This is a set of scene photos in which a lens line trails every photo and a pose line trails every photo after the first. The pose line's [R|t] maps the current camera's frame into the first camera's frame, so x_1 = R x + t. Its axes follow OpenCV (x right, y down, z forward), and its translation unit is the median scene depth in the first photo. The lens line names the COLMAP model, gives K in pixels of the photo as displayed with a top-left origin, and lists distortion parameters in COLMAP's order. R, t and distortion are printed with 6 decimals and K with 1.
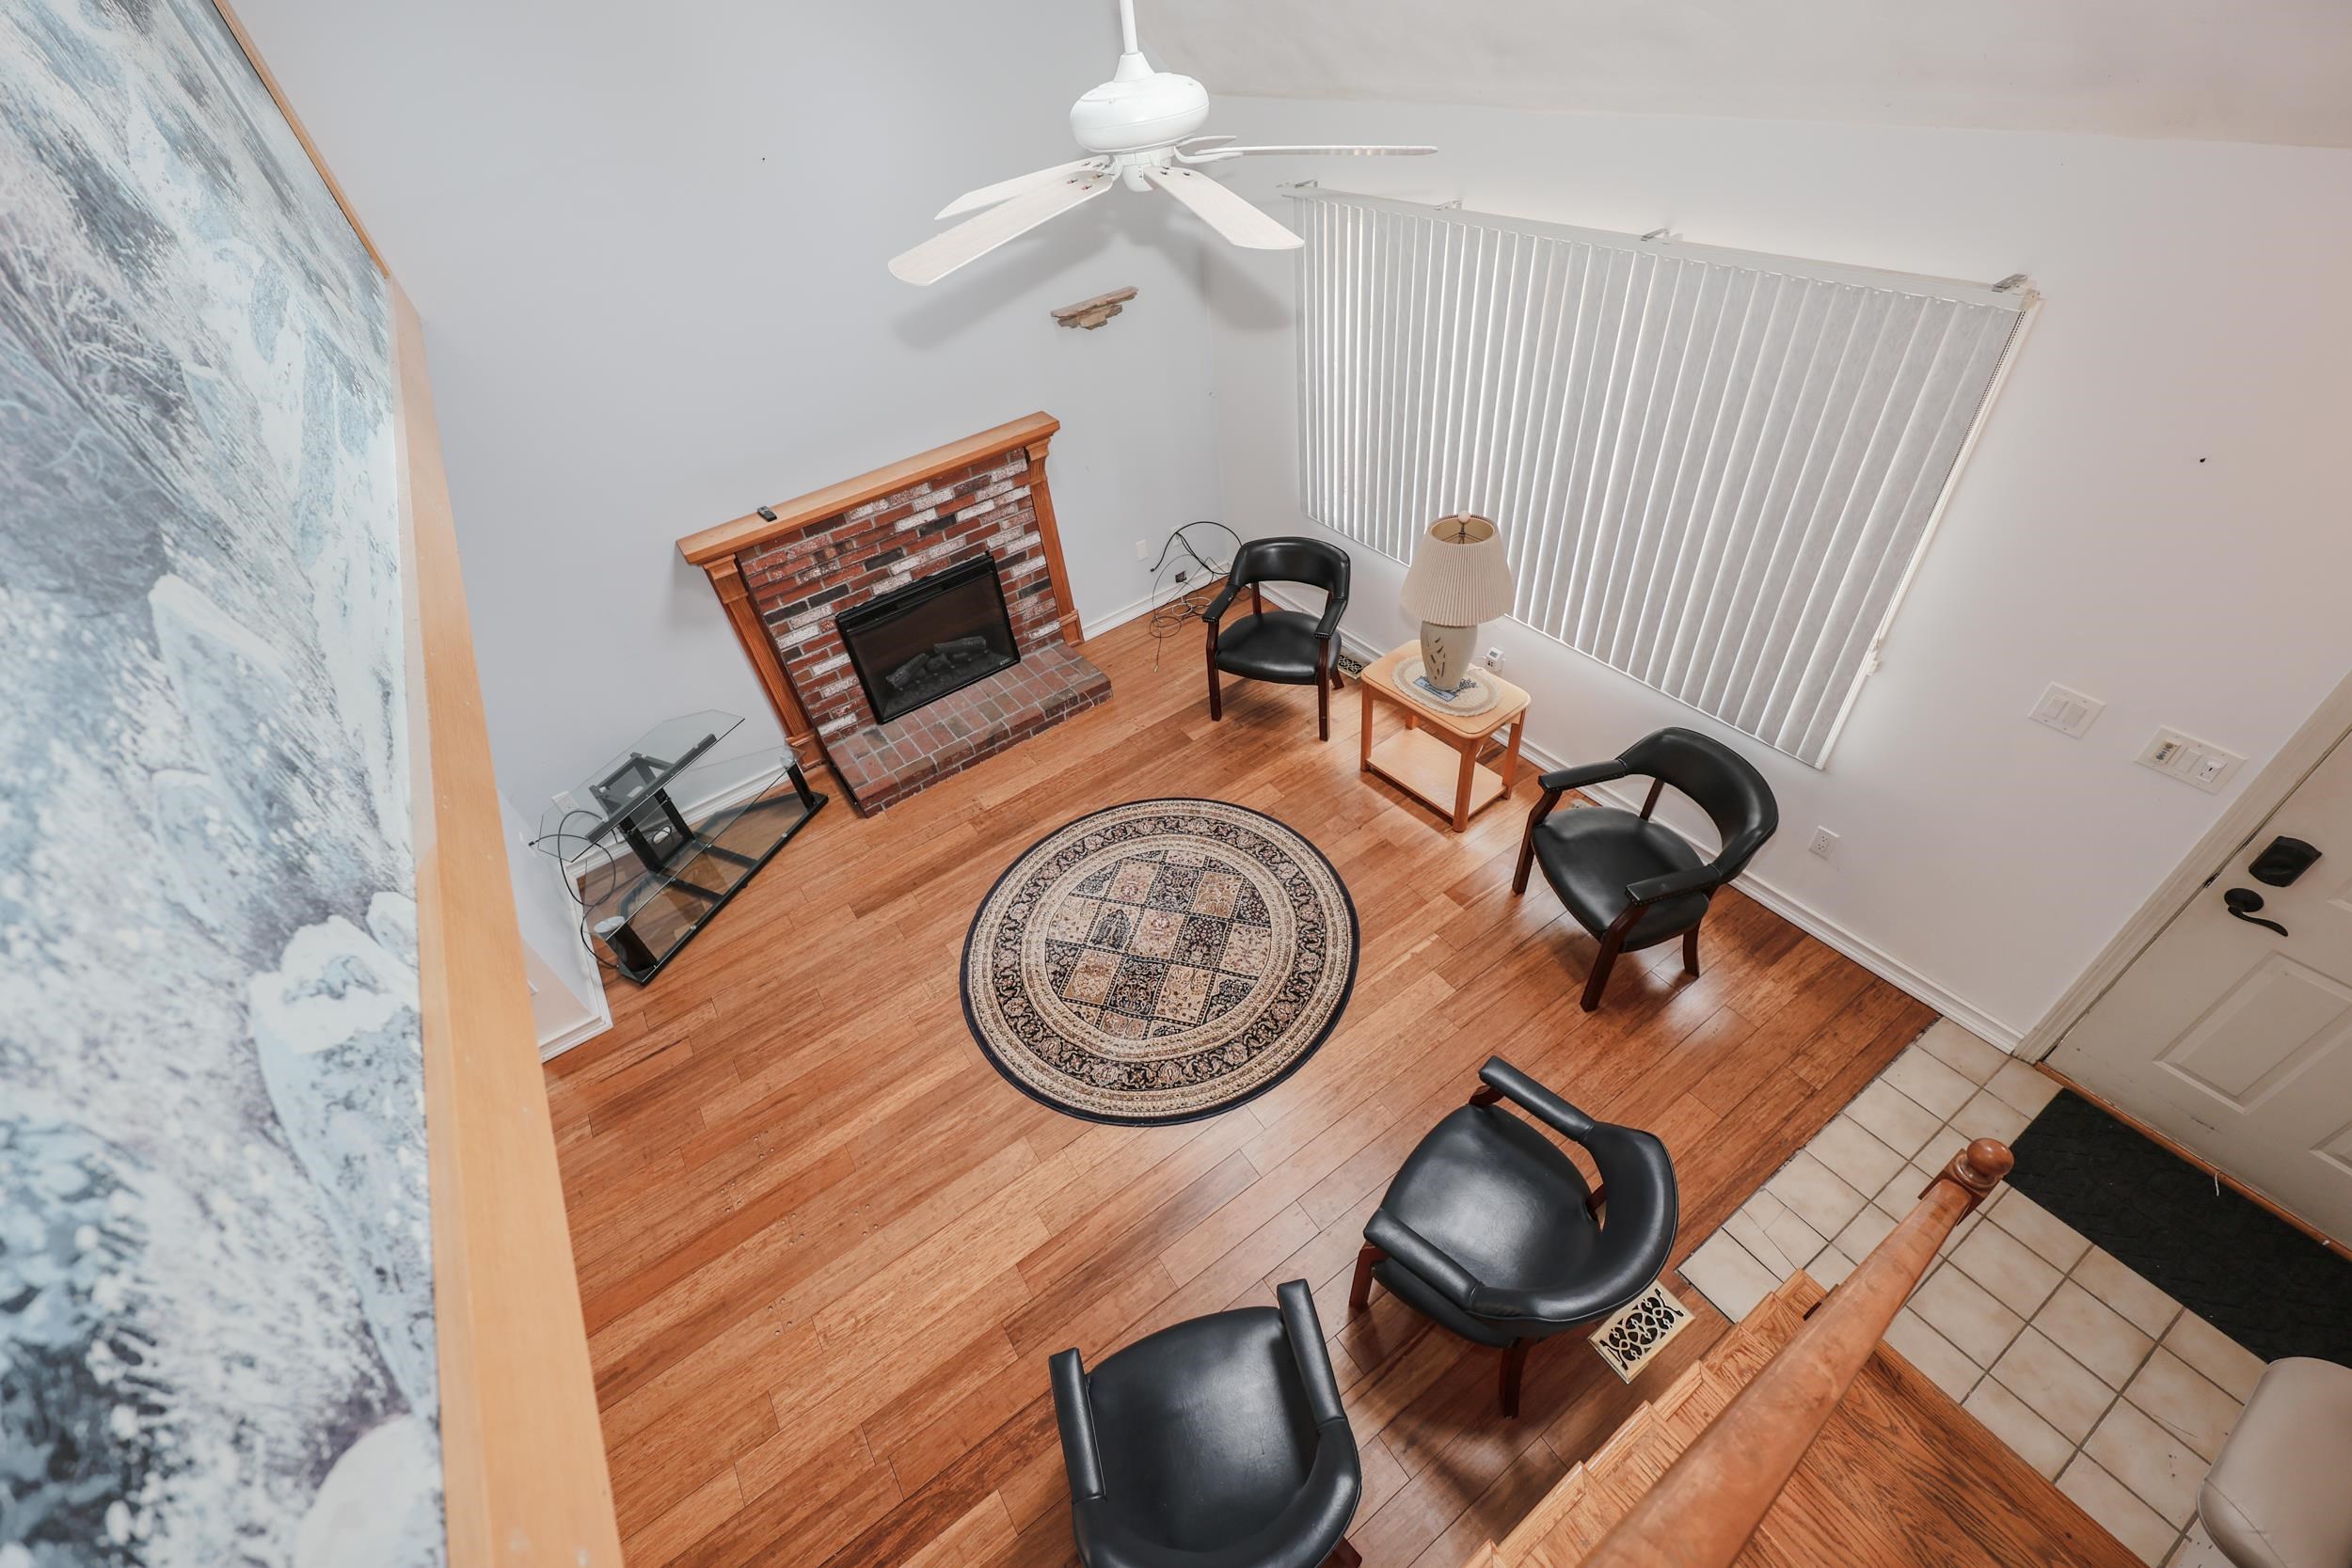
lens RADIAL K [[953.1, 0, 1170.2], [0, 953.1, 785.5], [0, 0, 1]] dist [0.017956, -0.000143]
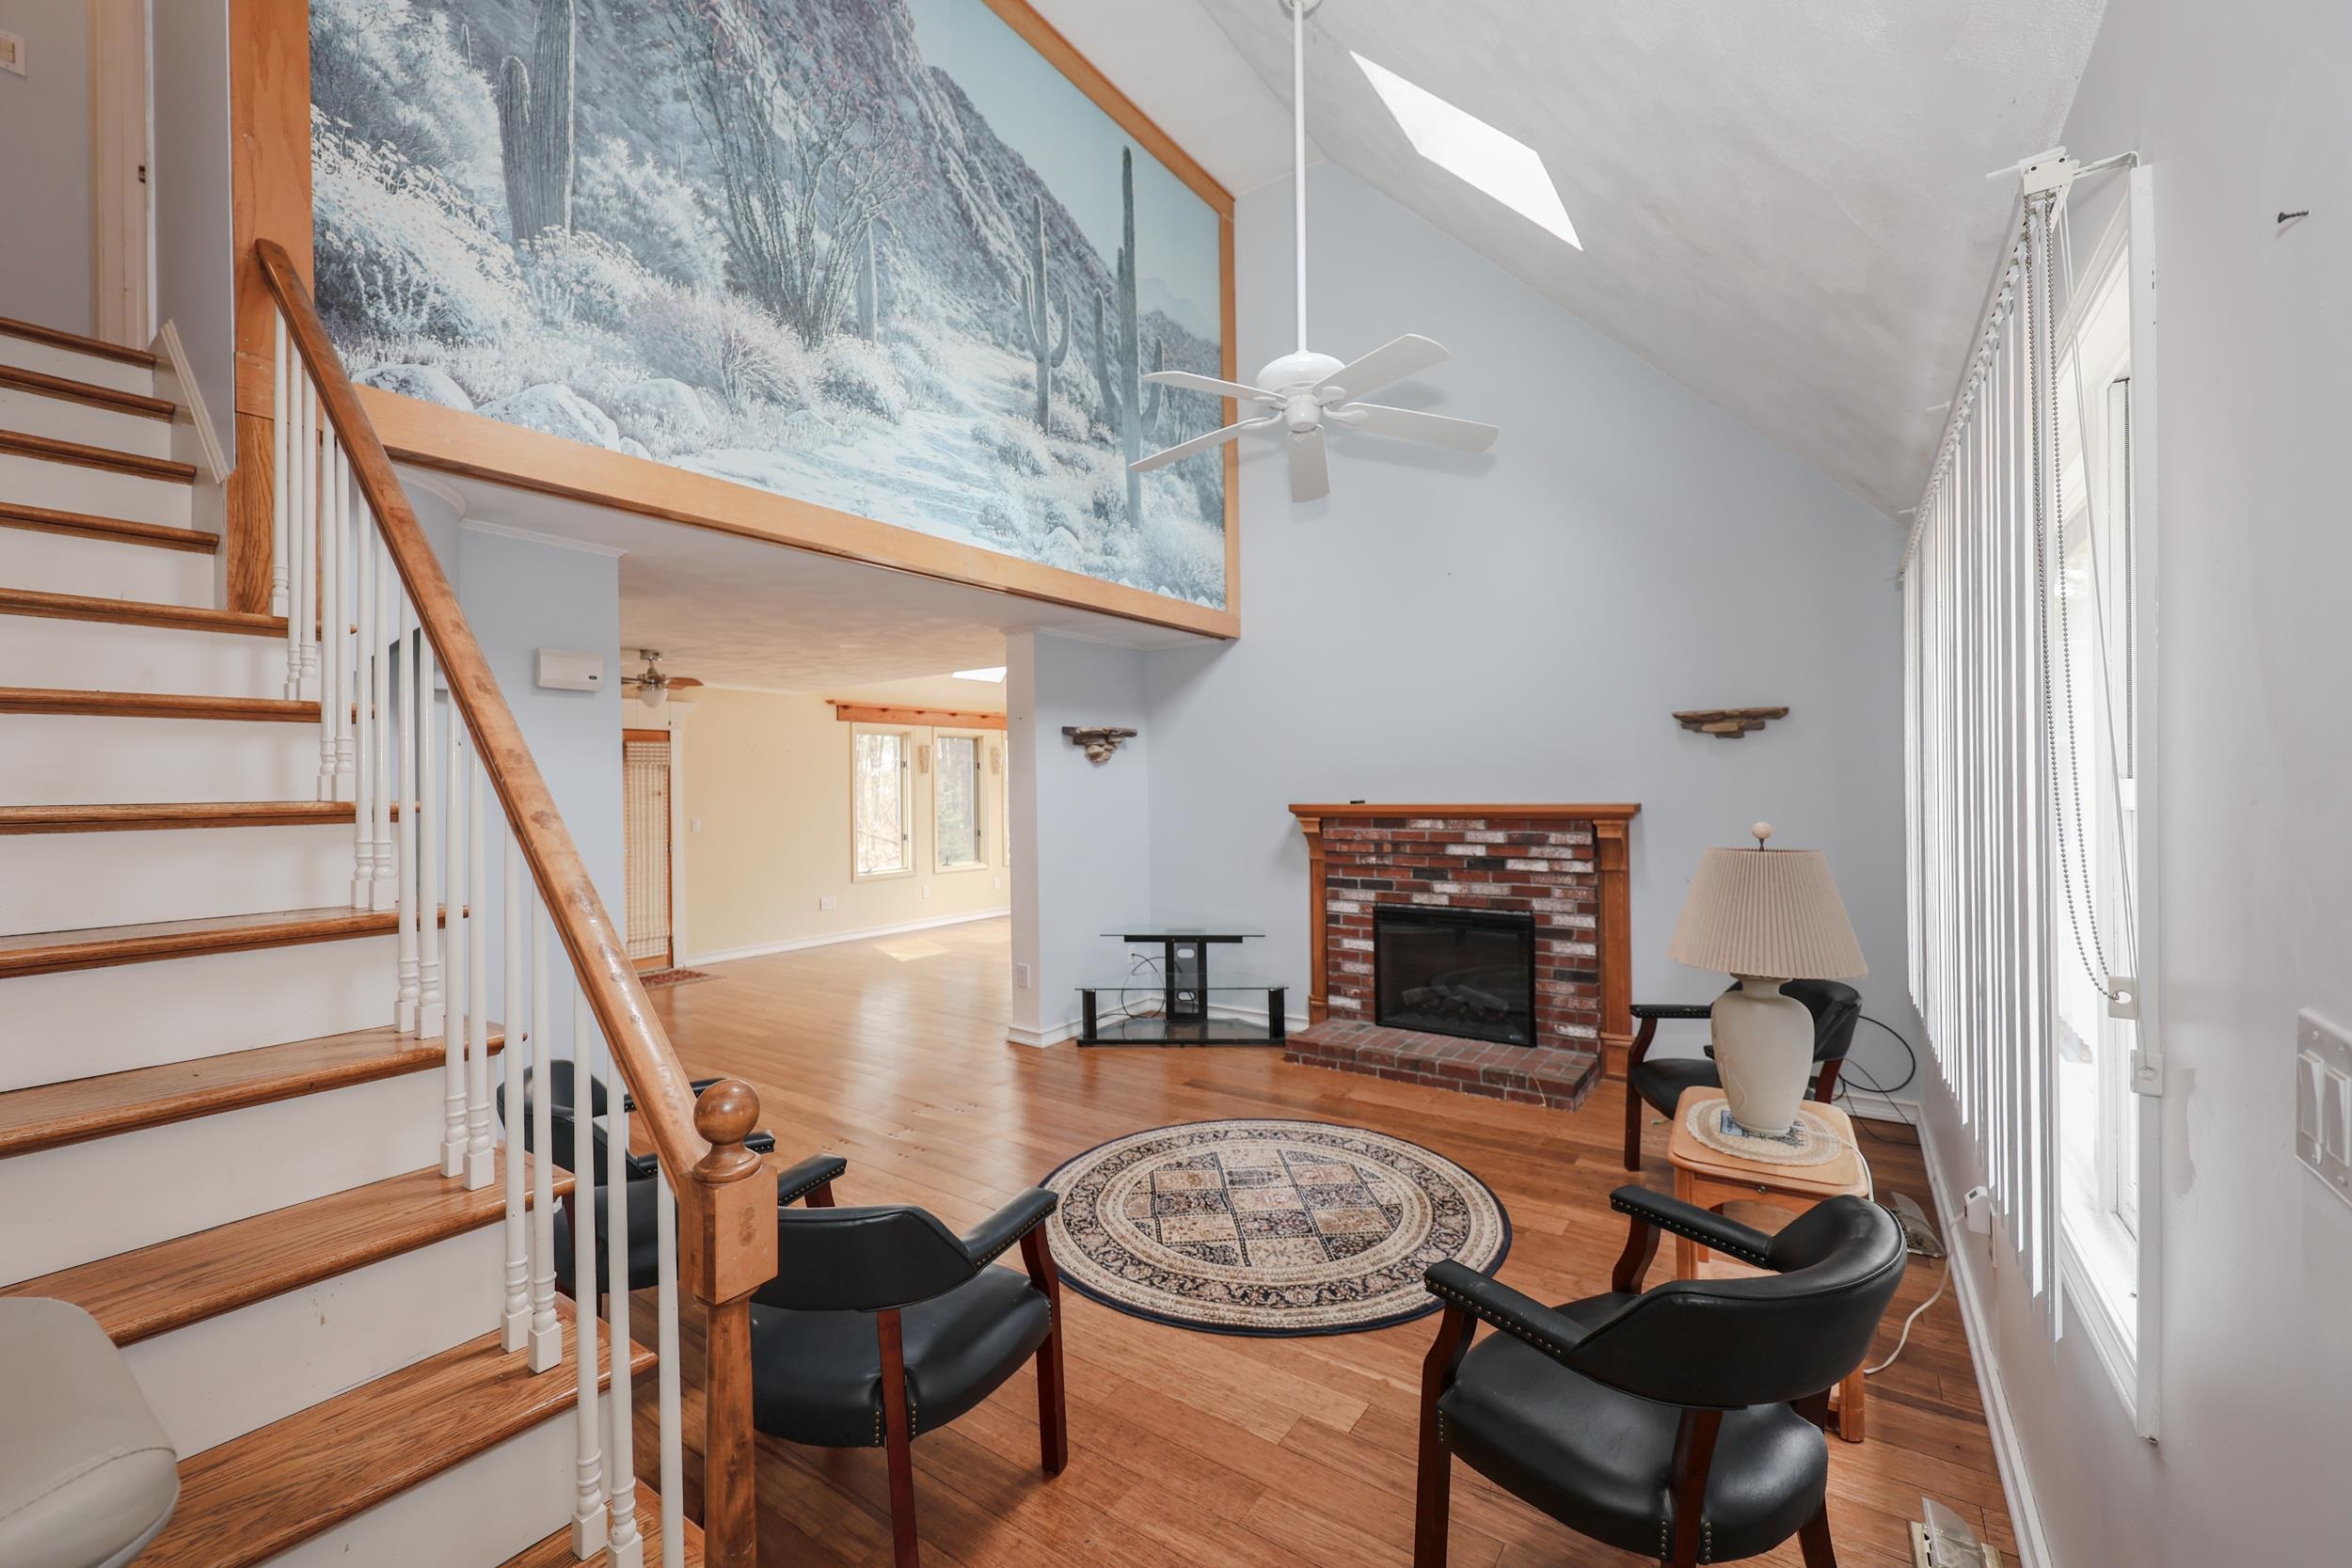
lens RADIAL K [[953.1, 0, 1170.2], [0, 953.1, 785.5], [0, 0, 1]] dist [0.017956, -0.000143]
pose [[0.353243, 0.104101, -0.929722, 0.616601], [-0.653248, 0.738841, -0.165470, 0.068773], [0.669691, 0.665790, 0.328994, 0.361439]]
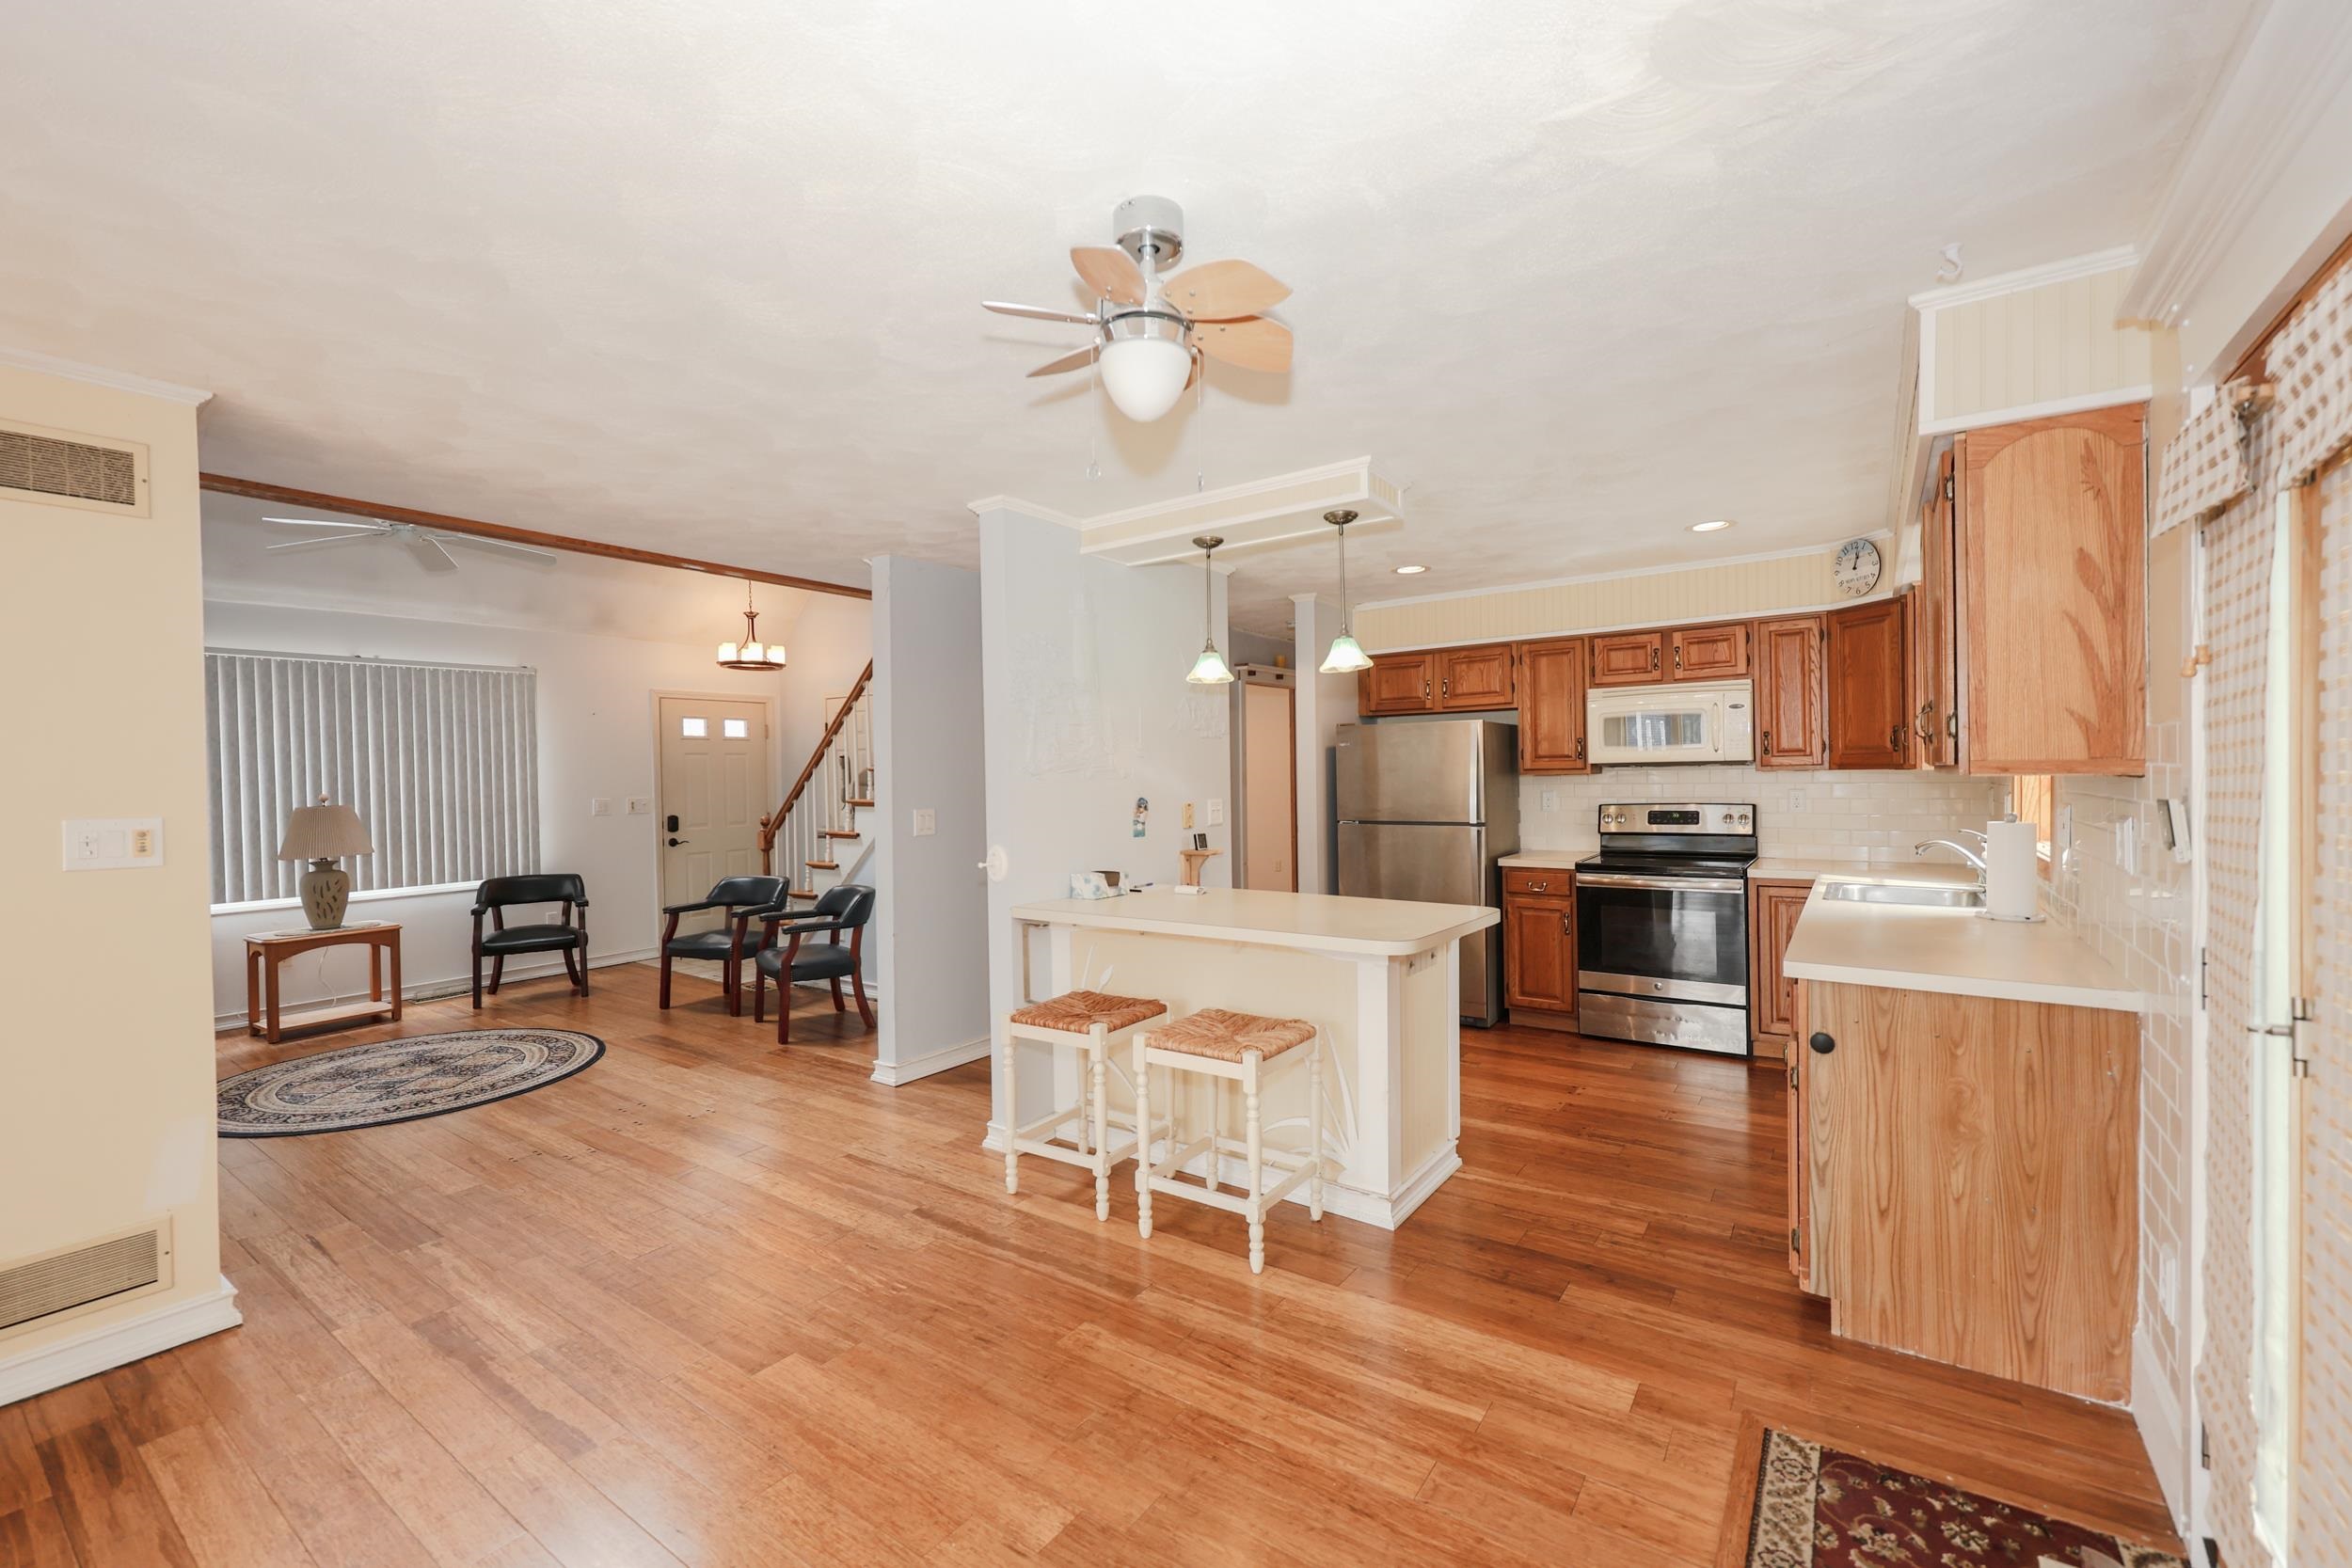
lens RADIAL K [[953.1, 0, 1170.2], [0, 953.1, 785.5], [0, 0, 1]] dist [0.017956, -0.000143]
pose [[-0.356323, 0.100668, 0.928924, -1.315869], [0.675365, 0.714775, 0.181601, 0.283512], [-0.645690, 0.692072, -0.322678, 0.464182]]
